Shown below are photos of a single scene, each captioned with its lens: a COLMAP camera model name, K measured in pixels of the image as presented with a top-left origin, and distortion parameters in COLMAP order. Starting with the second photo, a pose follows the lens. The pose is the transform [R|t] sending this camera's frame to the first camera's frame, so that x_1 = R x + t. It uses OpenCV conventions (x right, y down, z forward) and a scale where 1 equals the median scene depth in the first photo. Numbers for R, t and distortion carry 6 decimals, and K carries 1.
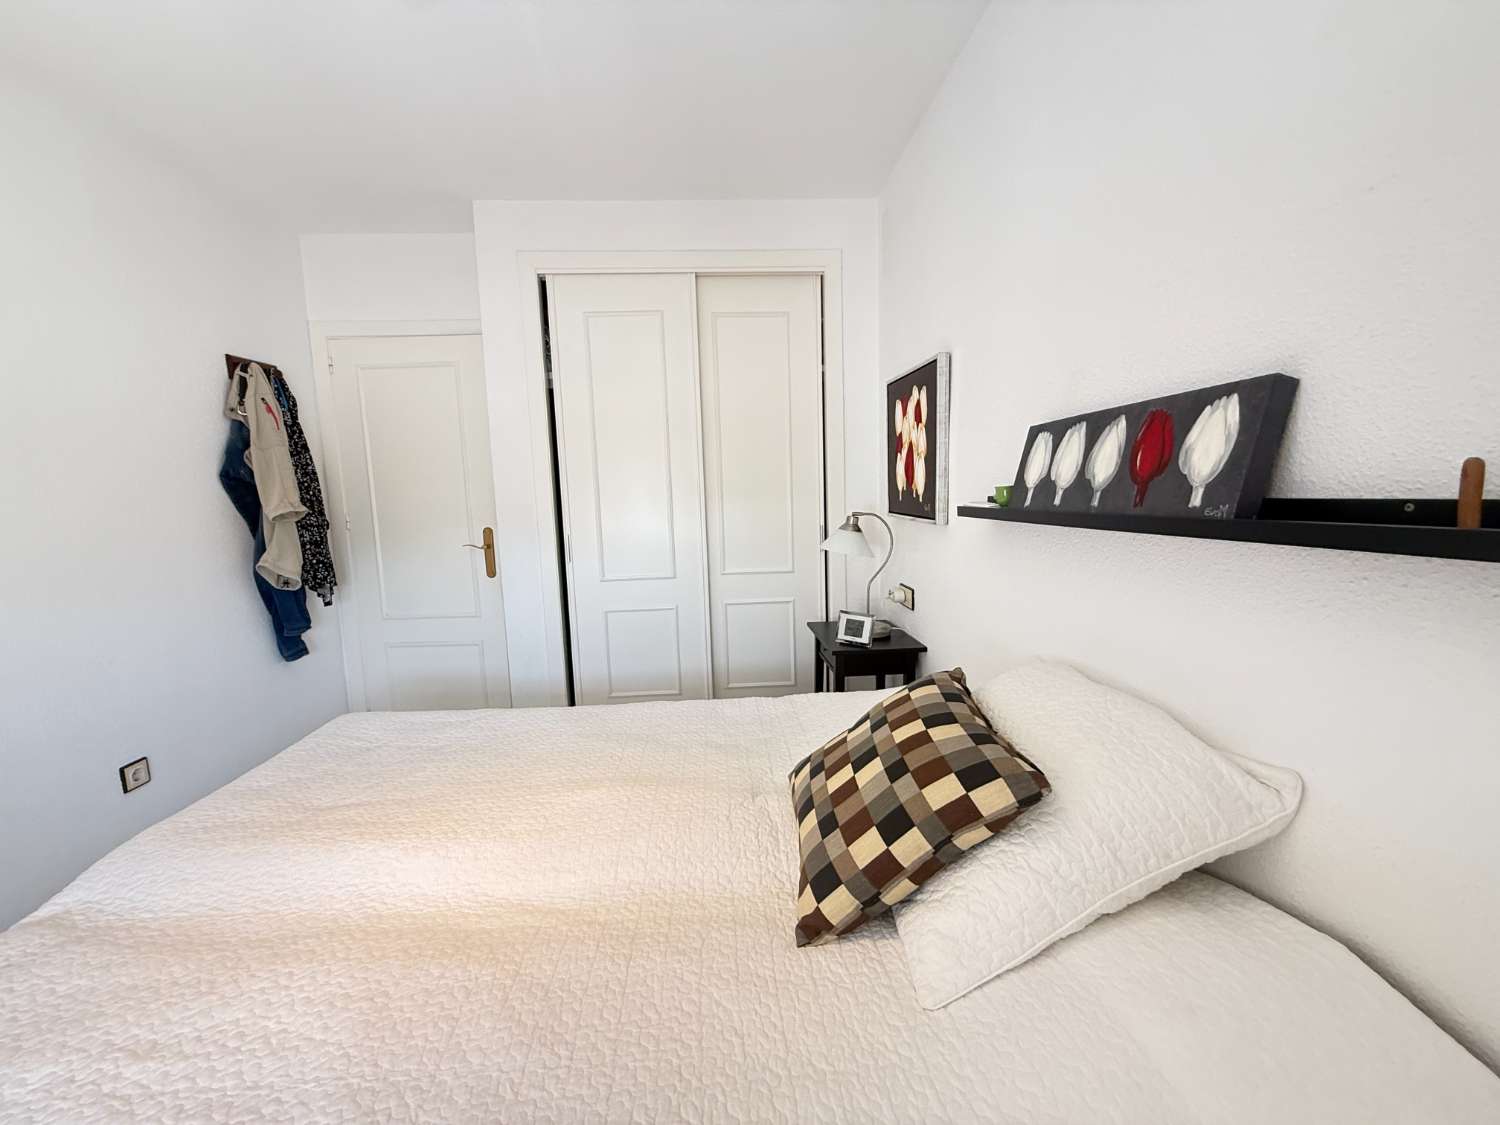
lens RADIAL K [[598.1, 0, 746.3], [0, 598.1, 562.9], [0, 0, 1]] dist [0.001445, -0.000808]
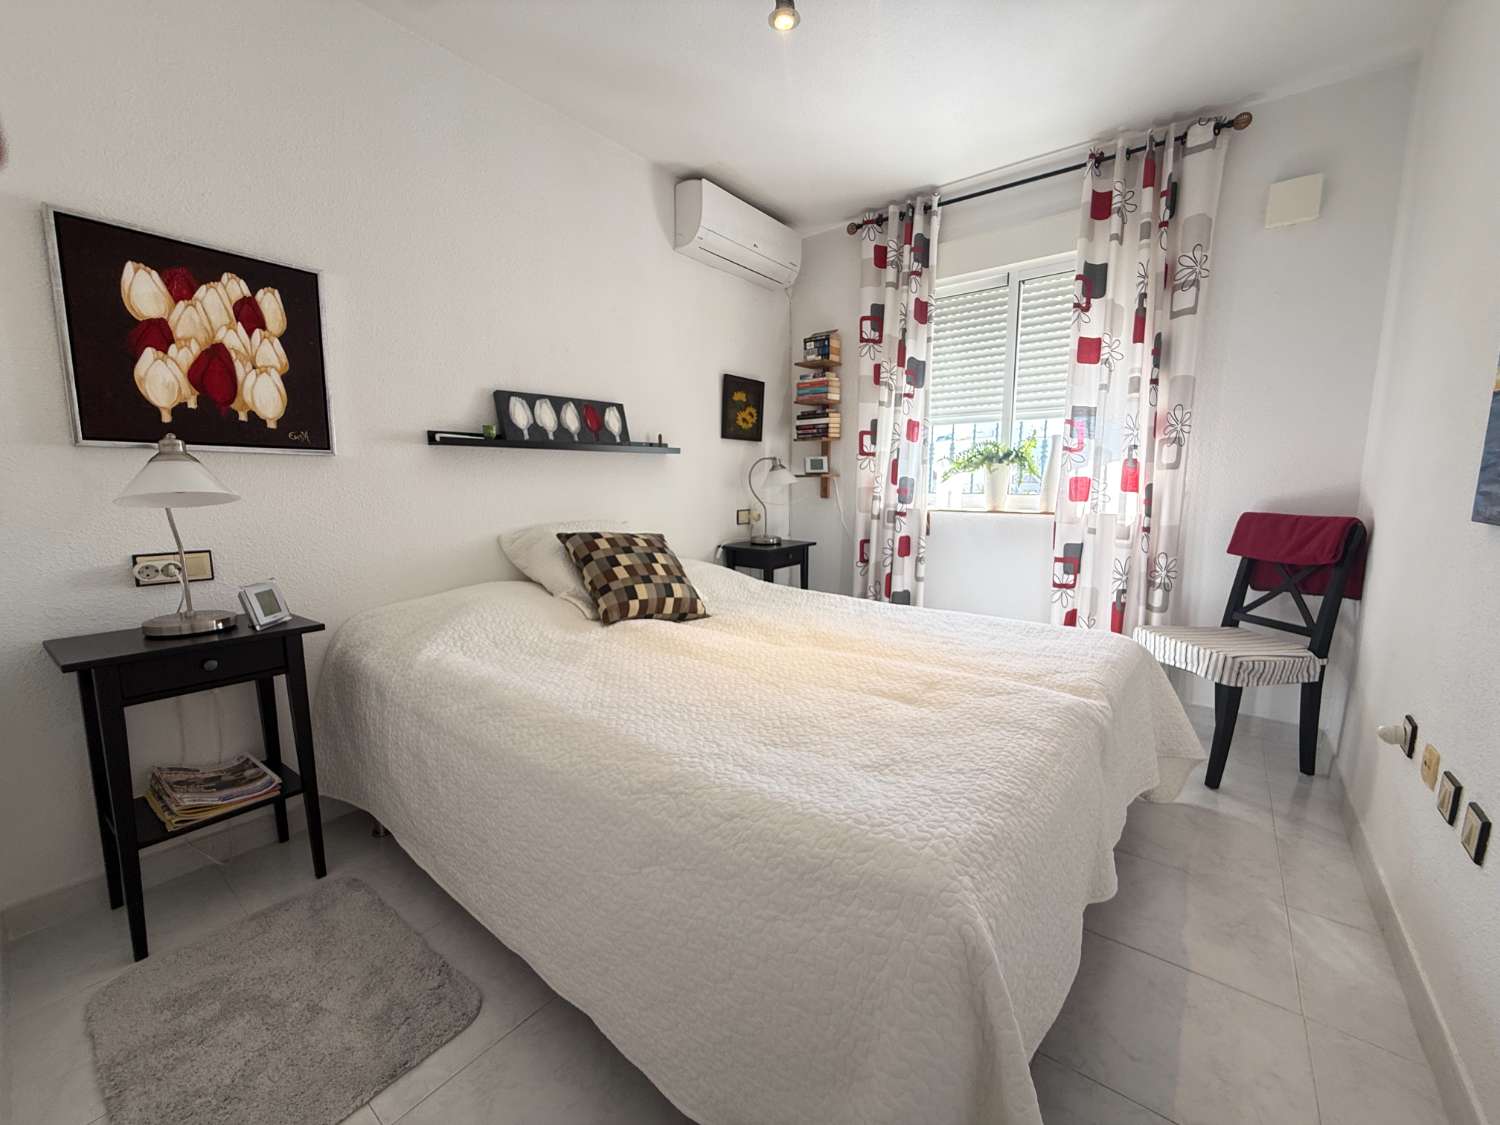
lens RADIAL K [[598.1, 0, 746.3], [0, 598.1, 562.9], [0, 0, 1]] dist [0.001445, -0.000808]
pose [[-0.742471, -0.061995, 0.667003, -0.736996], [0.104863, 0.972676, 0.207134, -0.023927], [-0.661620, 0.223735, -0.715683, 1.180172]]
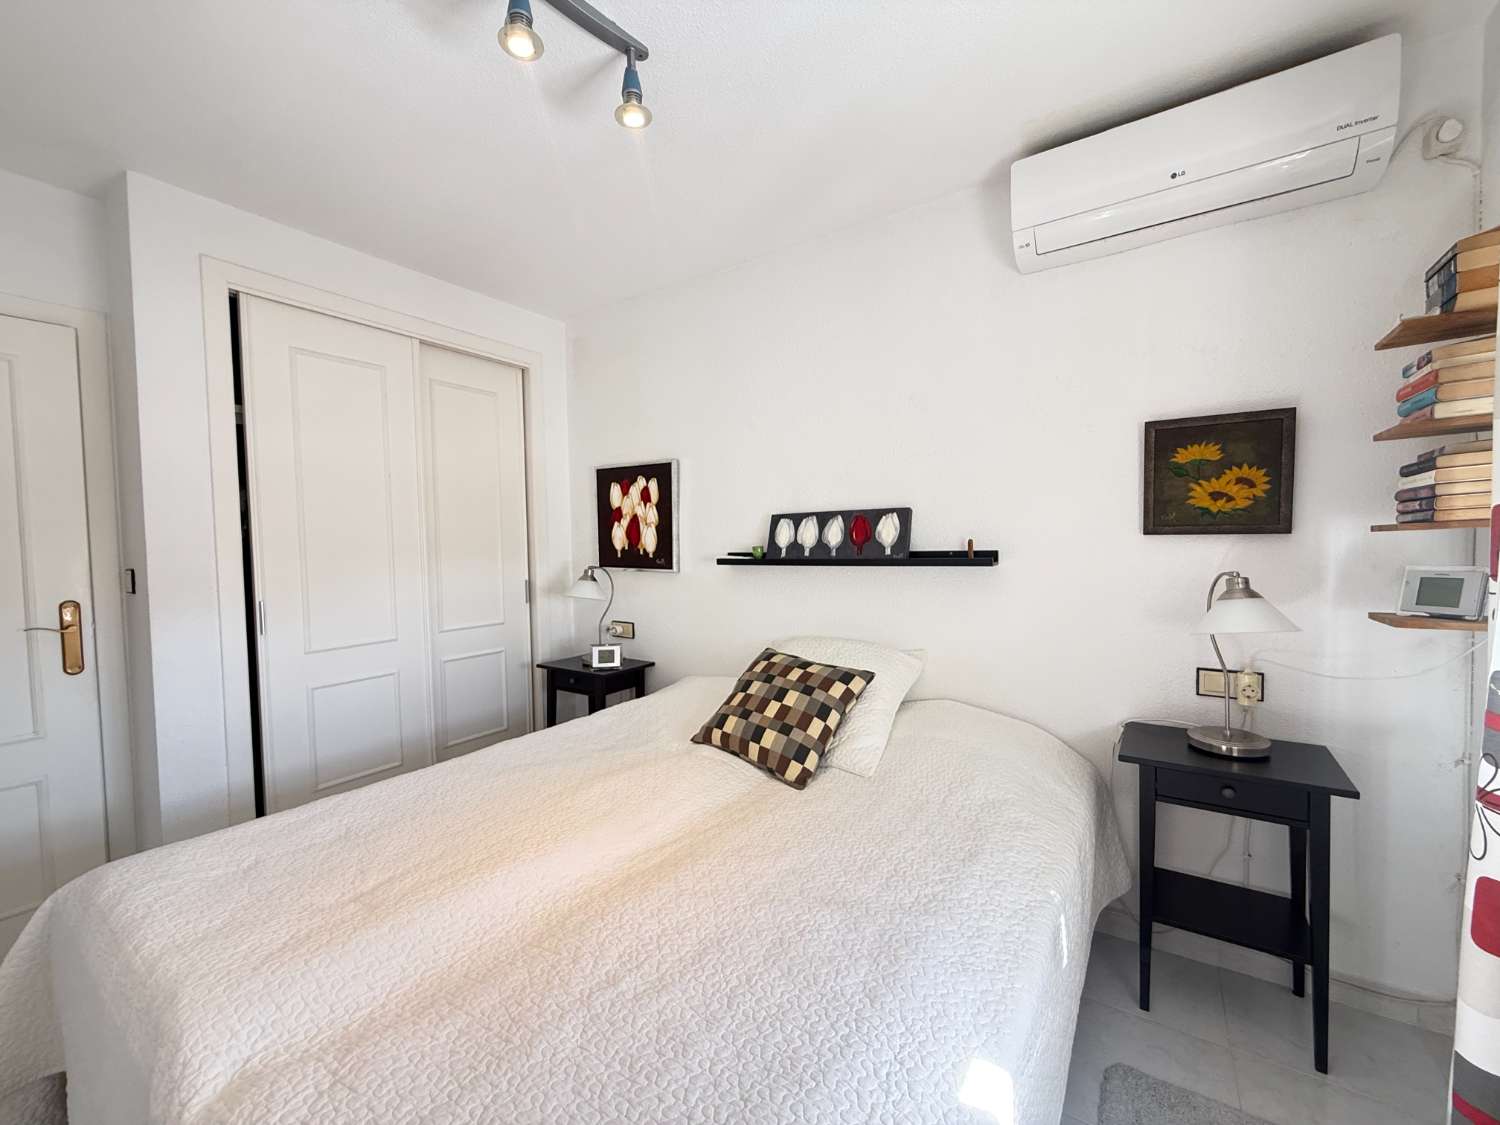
lens RADIAL K [[598.1, 0, 746.3], [0, 598.1, 562.9], [0, 0, 1]] dist [0.001445, -0.000808]
pose [[0.610269, -0.010413, 0.792126, -0.679752], [0.093596, 0.993858, -0.059043, 0.015003], [-0.786646, 0.110172, 0.607495, -0.033016]]
